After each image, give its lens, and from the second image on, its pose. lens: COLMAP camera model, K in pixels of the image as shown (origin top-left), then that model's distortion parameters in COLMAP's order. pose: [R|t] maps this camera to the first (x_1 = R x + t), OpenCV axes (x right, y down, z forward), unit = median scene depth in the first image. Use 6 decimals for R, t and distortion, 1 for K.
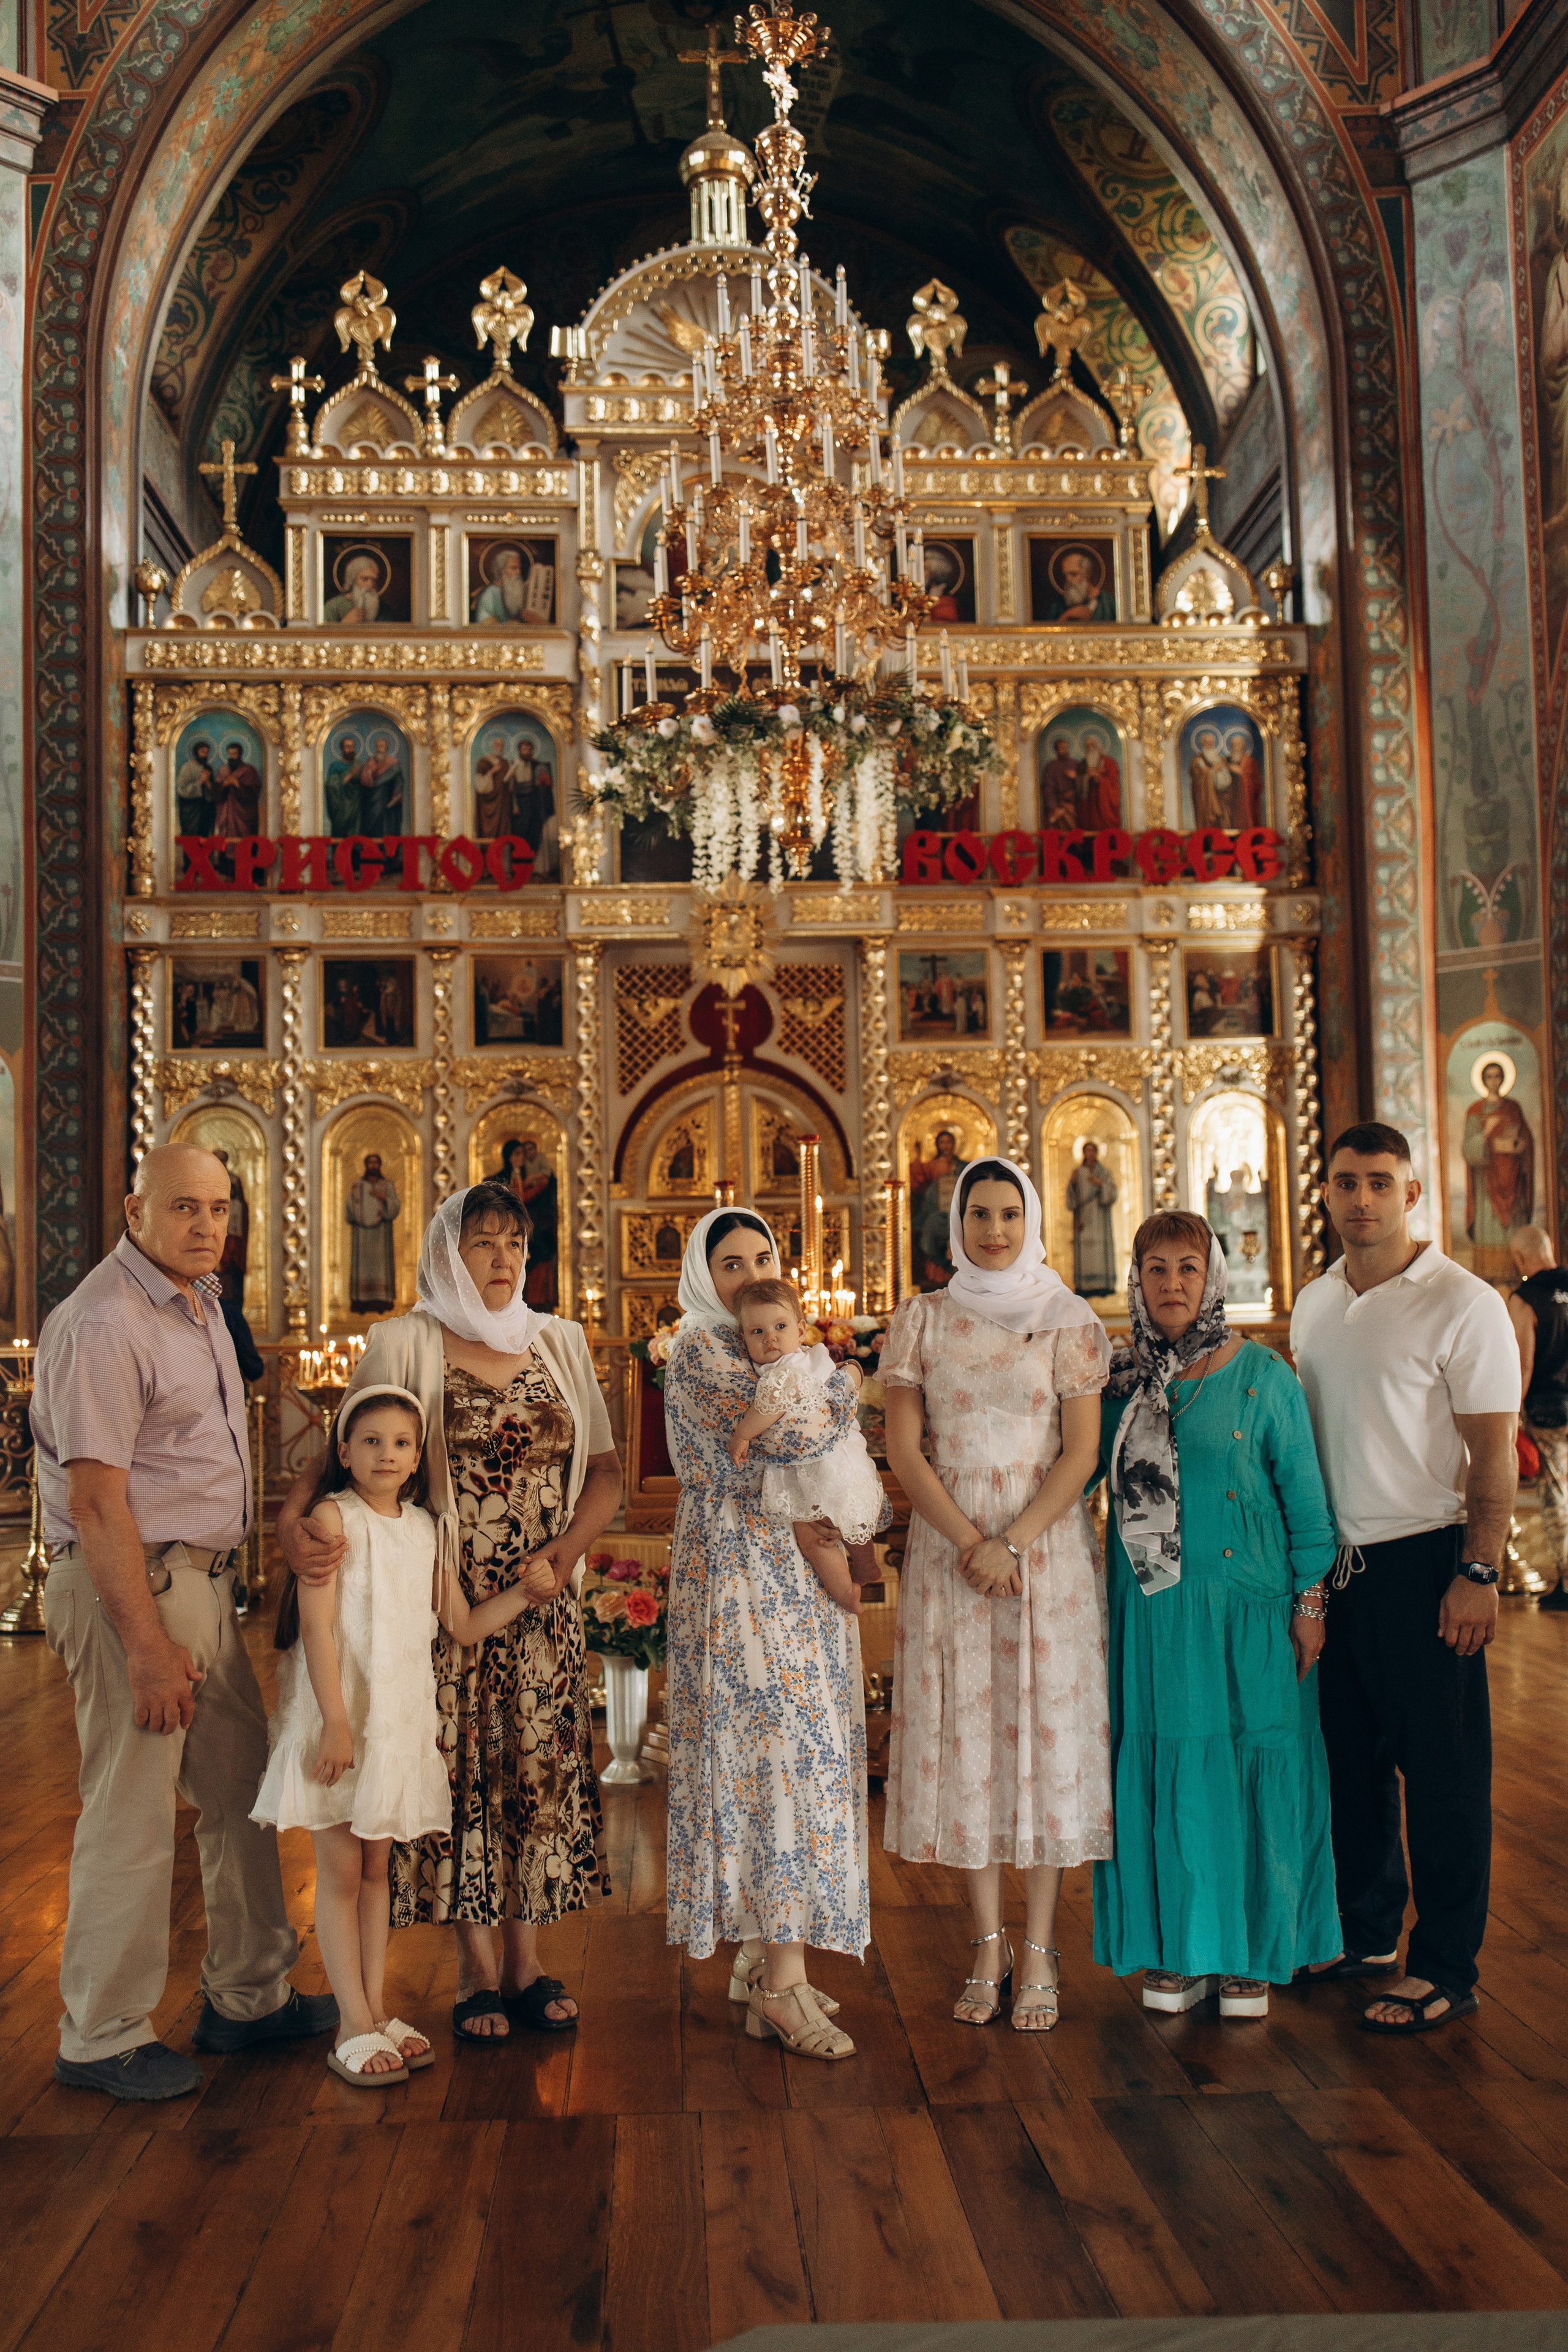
lens RADIAL K [[2367.1, 0, 809.5], [0, 2367.1, 1185.8], [0, 0, 1]] dist [0.022841, 0.000000]
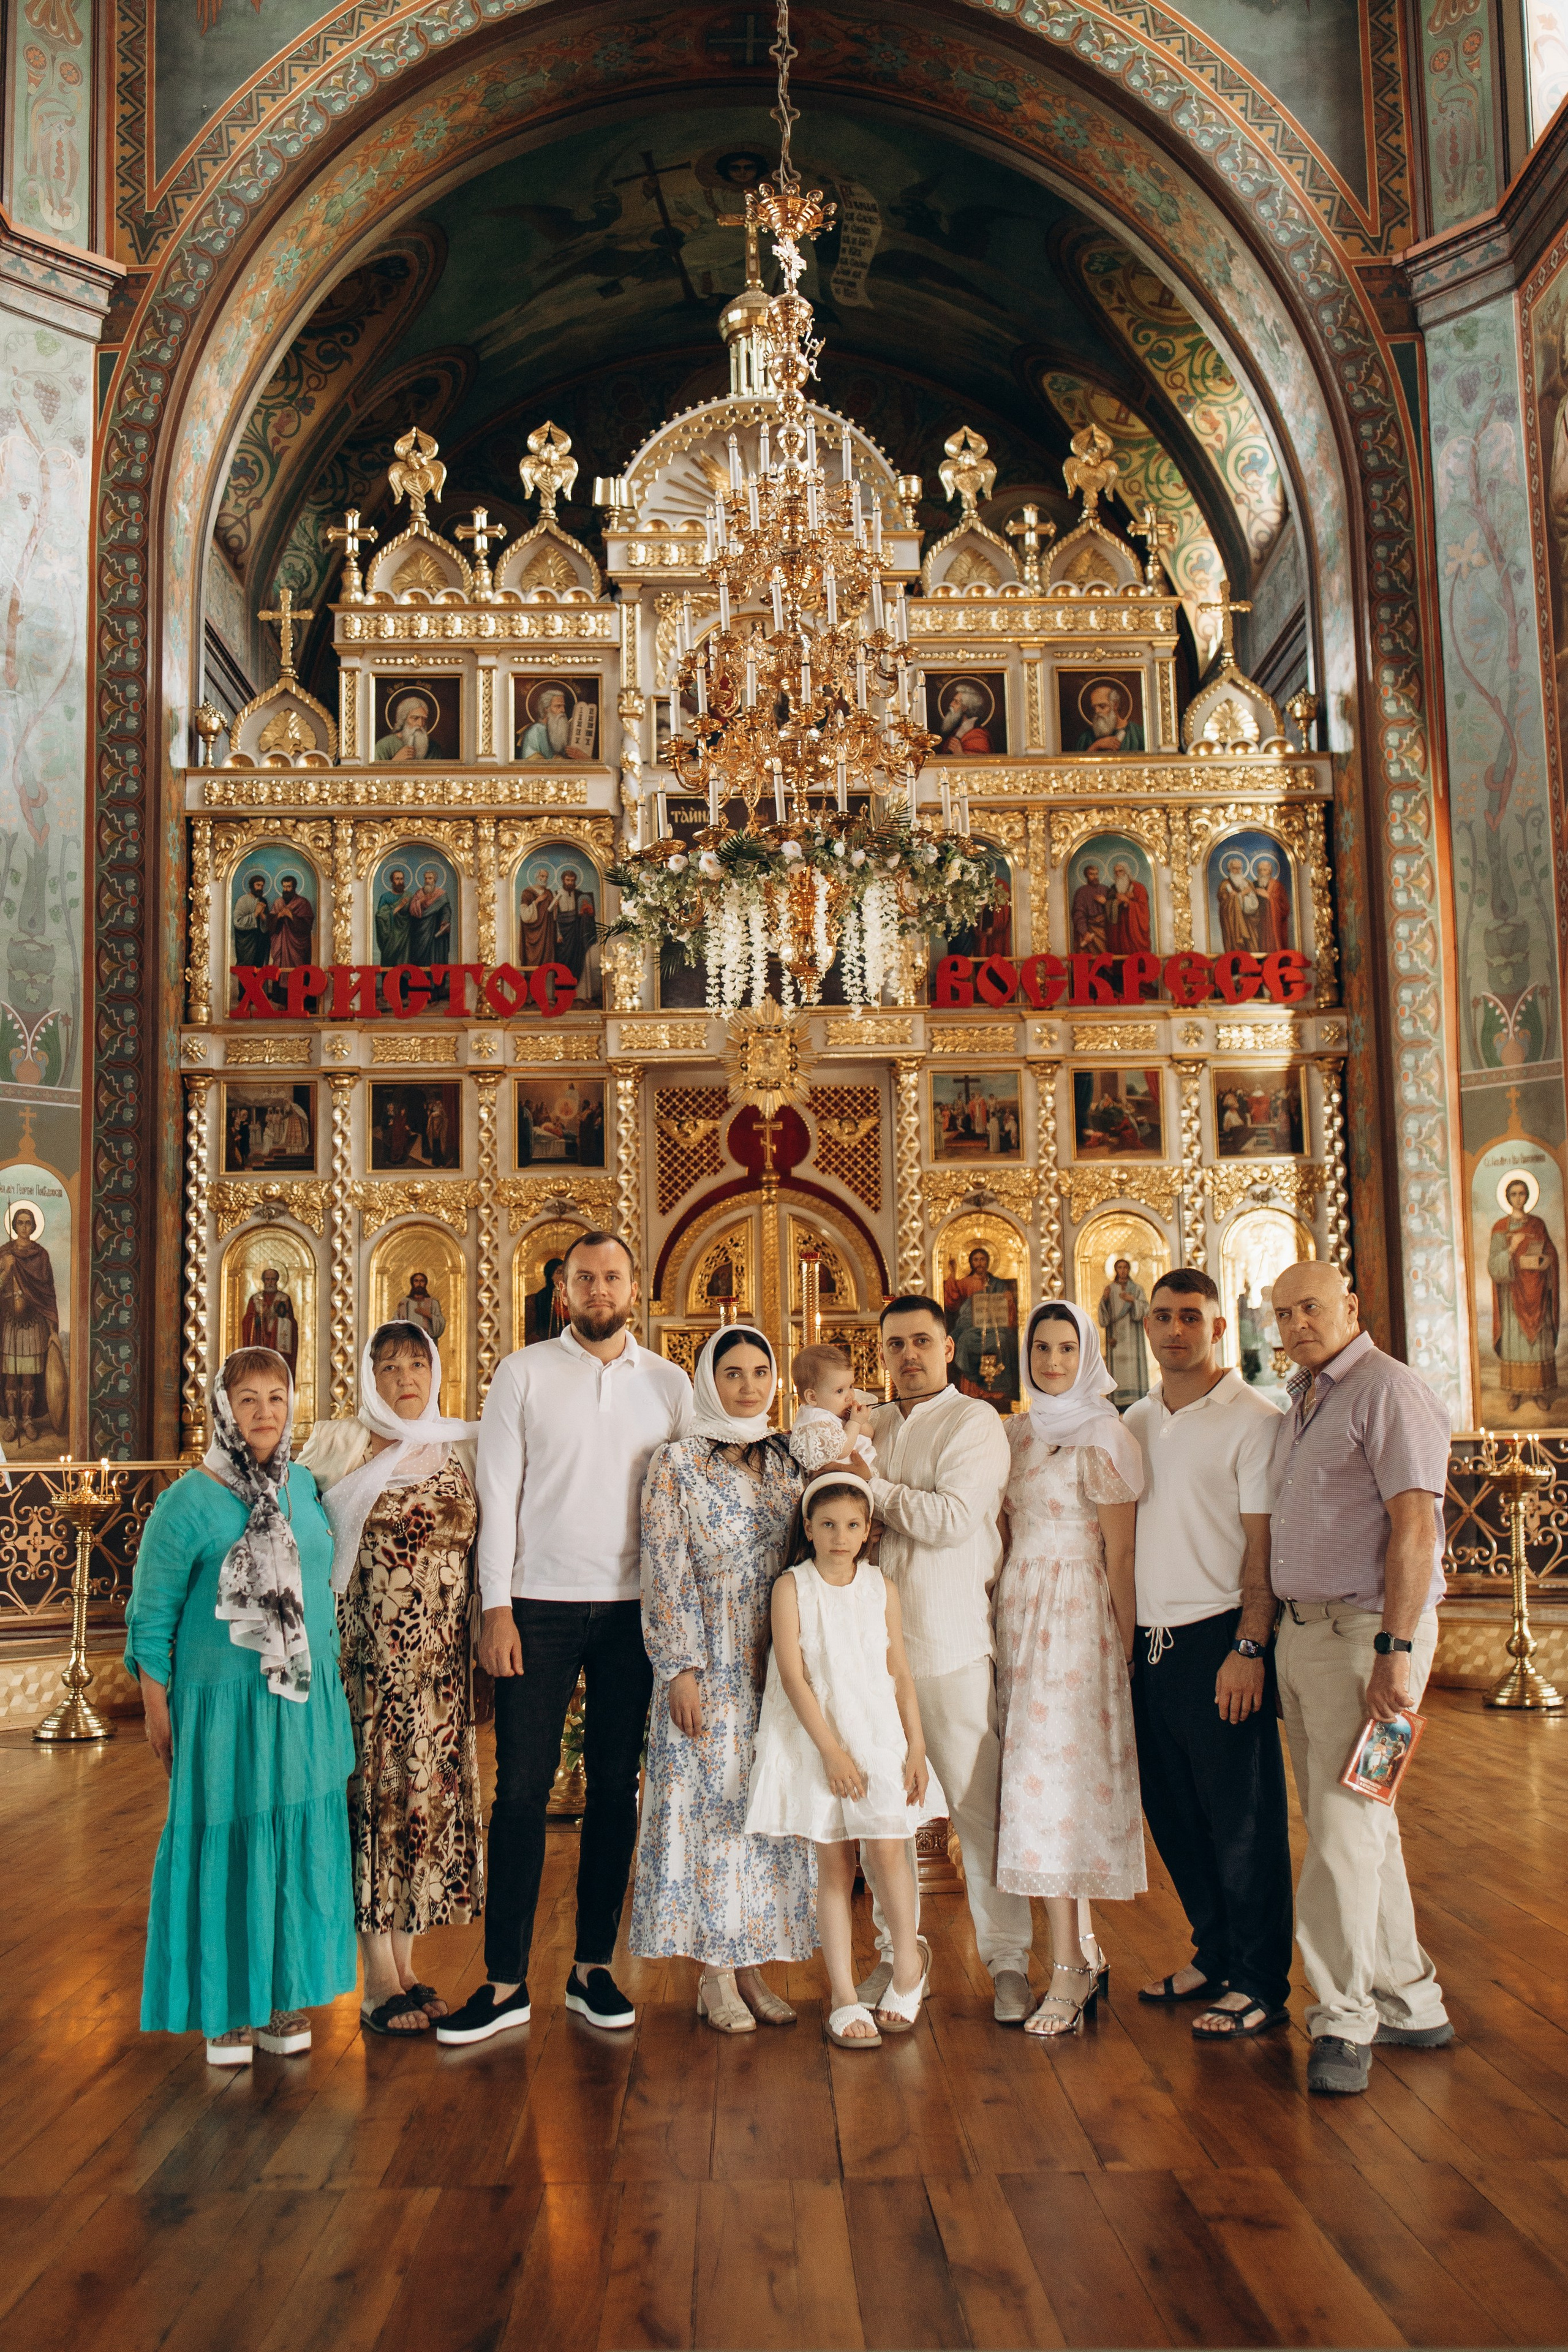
lens RADIAL K [[2367.1, 0, 807.0], [0, 2367.1, 1191.2], [0, 0, 1]] dist [0.022841, 0.000000]
pose [[0.999383, -0.003307, -0.034978, 0.019461], [0.001627, 0.998849, -0.047941, 0.000807], [0.035096, 0.047855, 0.998238, -0.019471]]
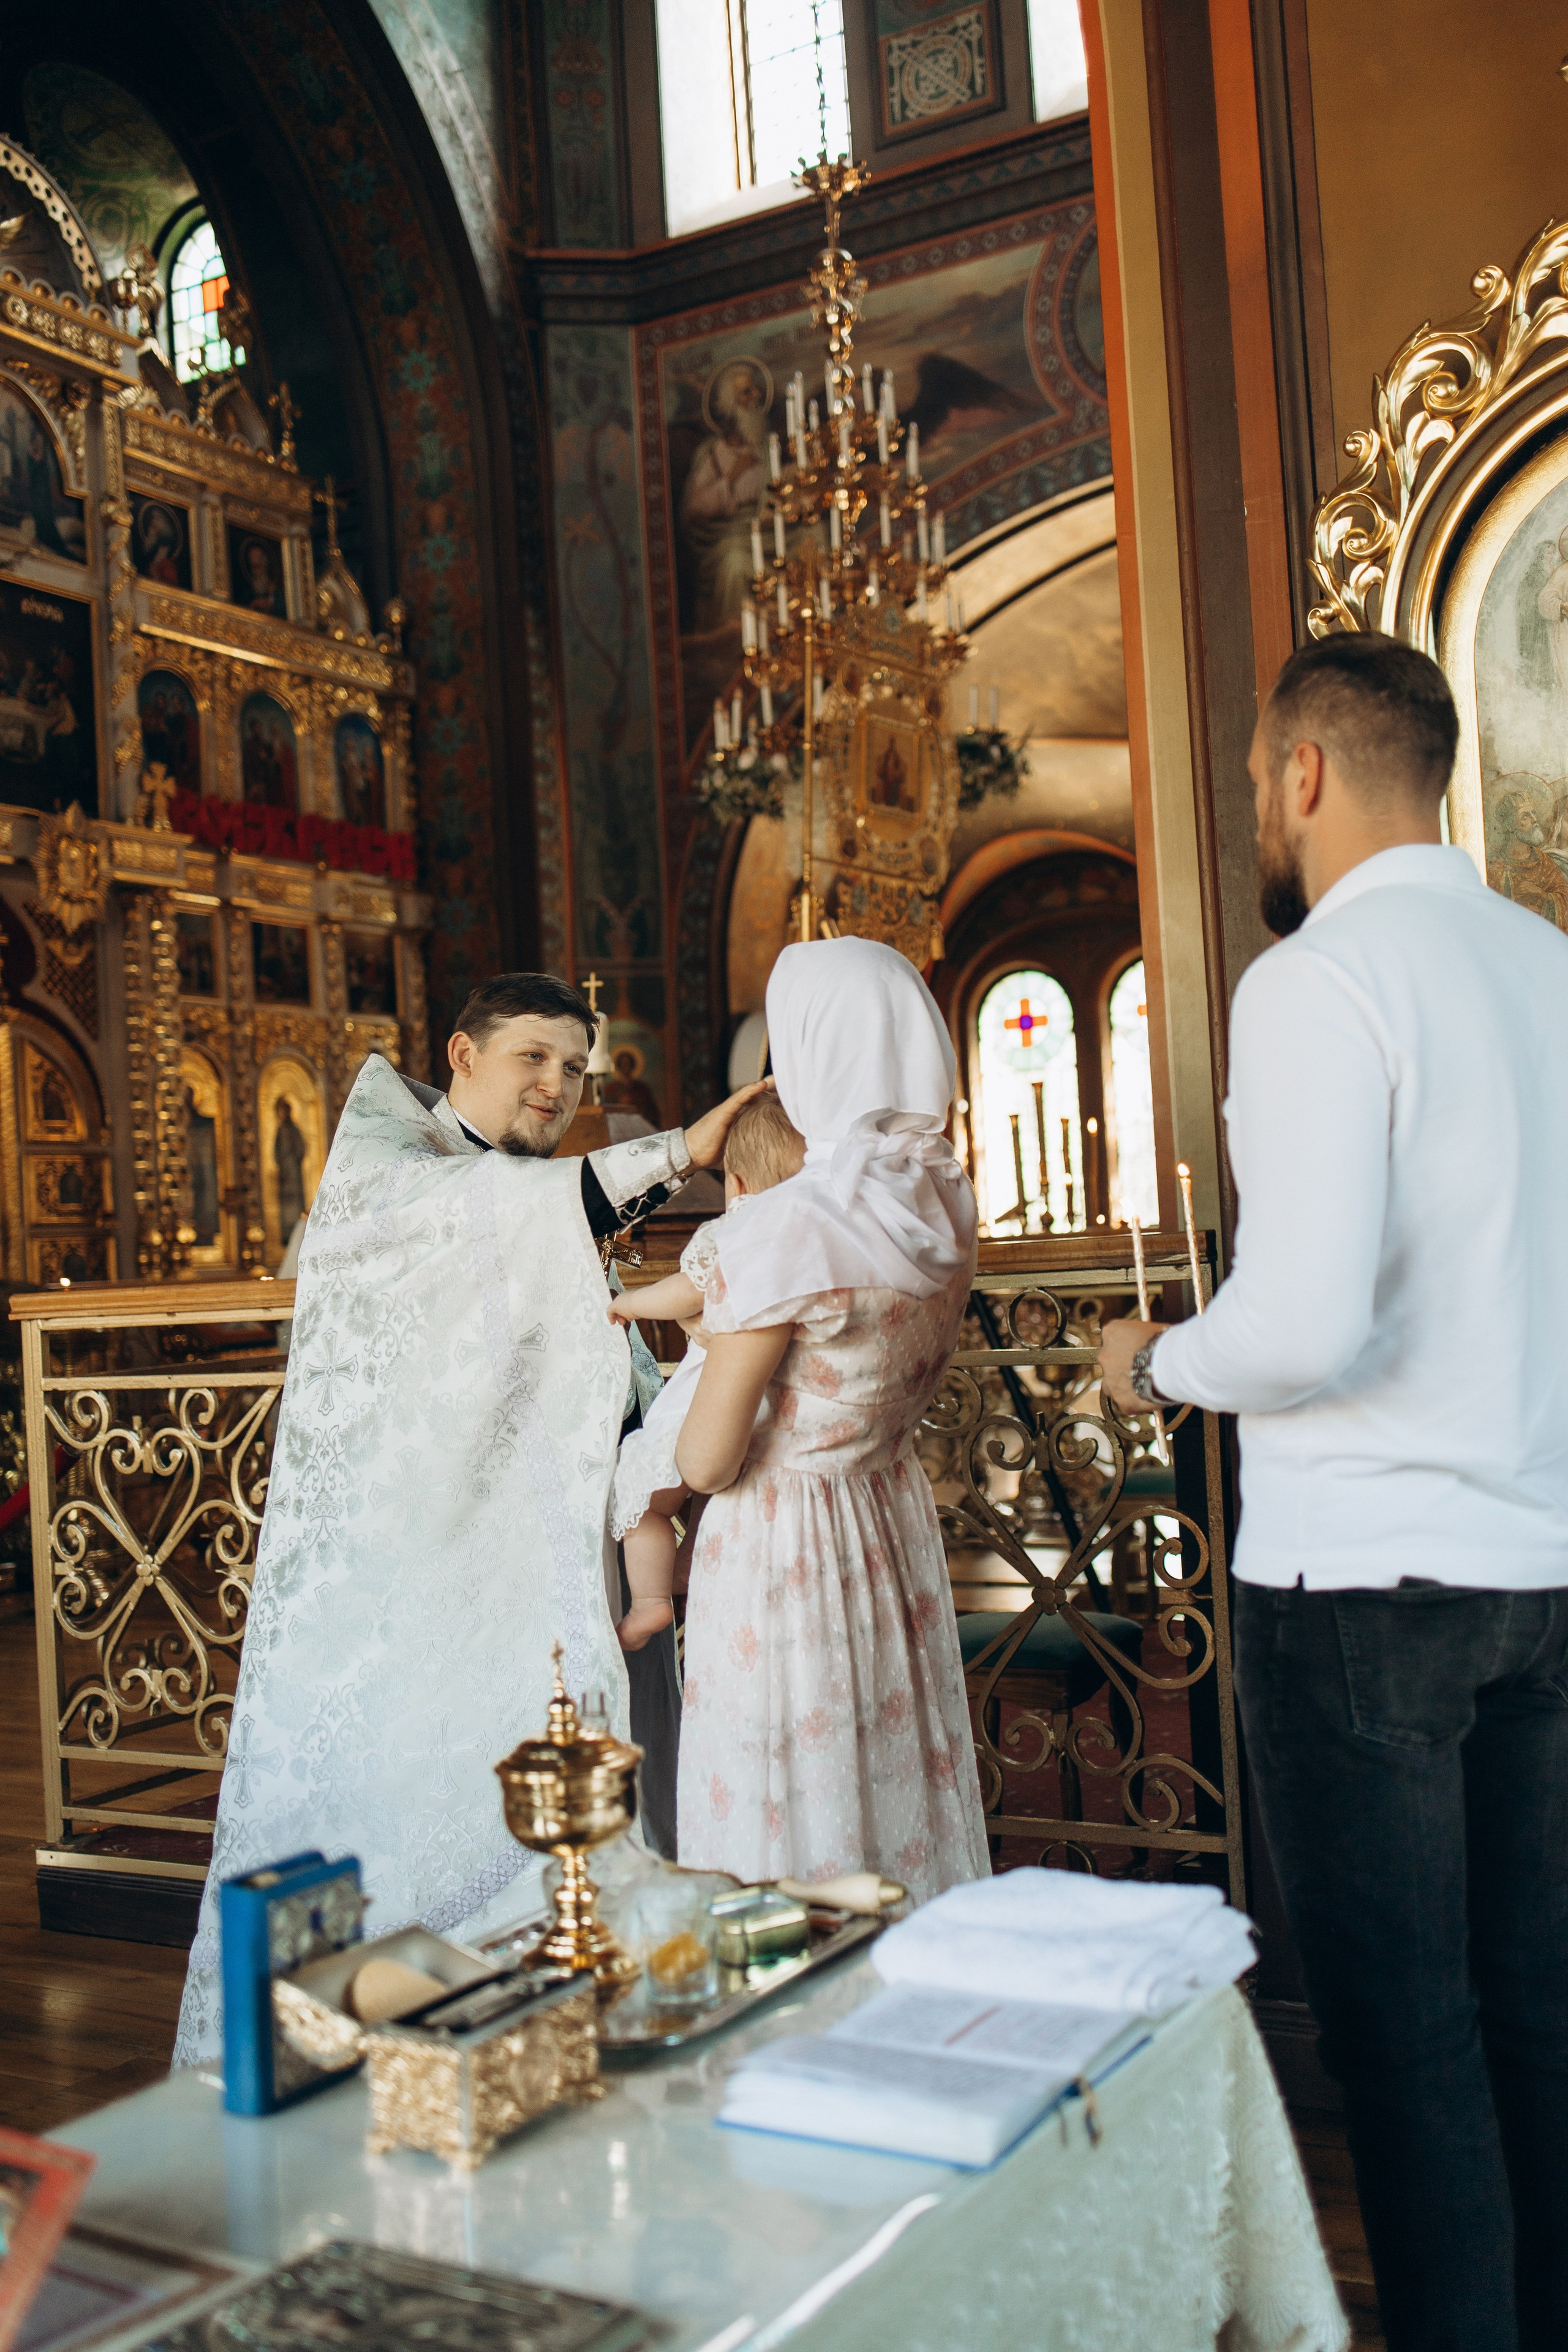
lens RADIAL K [[2367.1, 0, 800.7], [0, 2367.1, 1184.8], [0, 0, 1]] dist [0.022841, 0.000000]
pose [[0.553607, 0.017466, 0.832595, -0.653808], [-0.010054, 0.999847, -0.014290, 0.032473], [-0.832718, -0.000460, 0.553698, 0.215478]]
